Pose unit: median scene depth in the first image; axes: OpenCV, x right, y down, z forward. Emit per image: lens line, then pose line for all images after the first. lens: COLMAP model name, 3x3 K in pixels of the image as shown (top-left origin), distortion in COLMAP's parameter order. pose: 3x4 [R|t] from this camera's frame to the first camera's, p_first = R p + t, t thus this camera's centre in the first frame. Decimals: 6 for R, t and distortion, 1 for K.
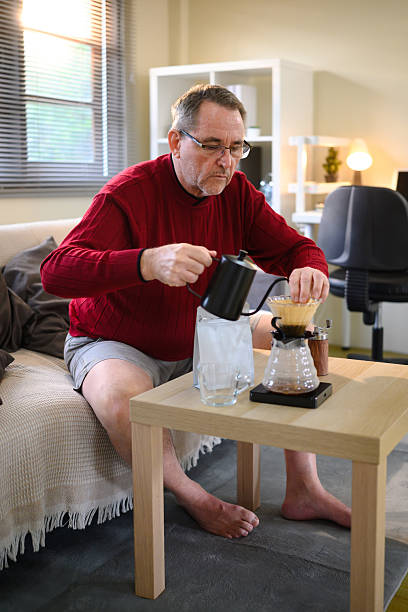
lens RADIAL K [[730.5, 0, 209.1], [0, 730.5, 299.7], [0, 0, 1]] dist [-0.032688, 0.000000]
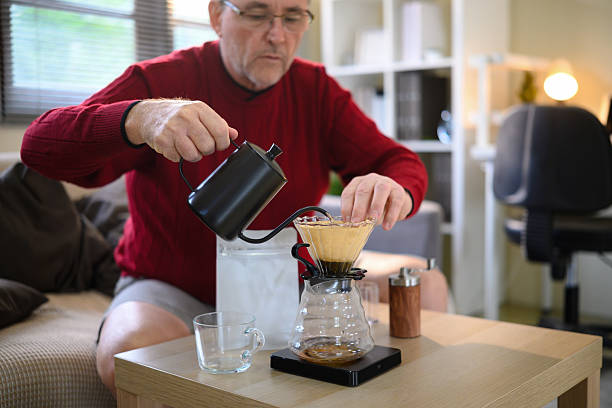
lens RADIAL K [[730.5, 0, 302.0], [0, 730.5, 208.7], [0, 0, 1]] dist [-0.032688, 0.000000]
pose [[0.977175, 0.012585, -0.212062, 0.201793], [-0.028288, 0.997062, -0.071179, 0.033947], [0.210543, 0.075554, 0.974661, 0.303488]]
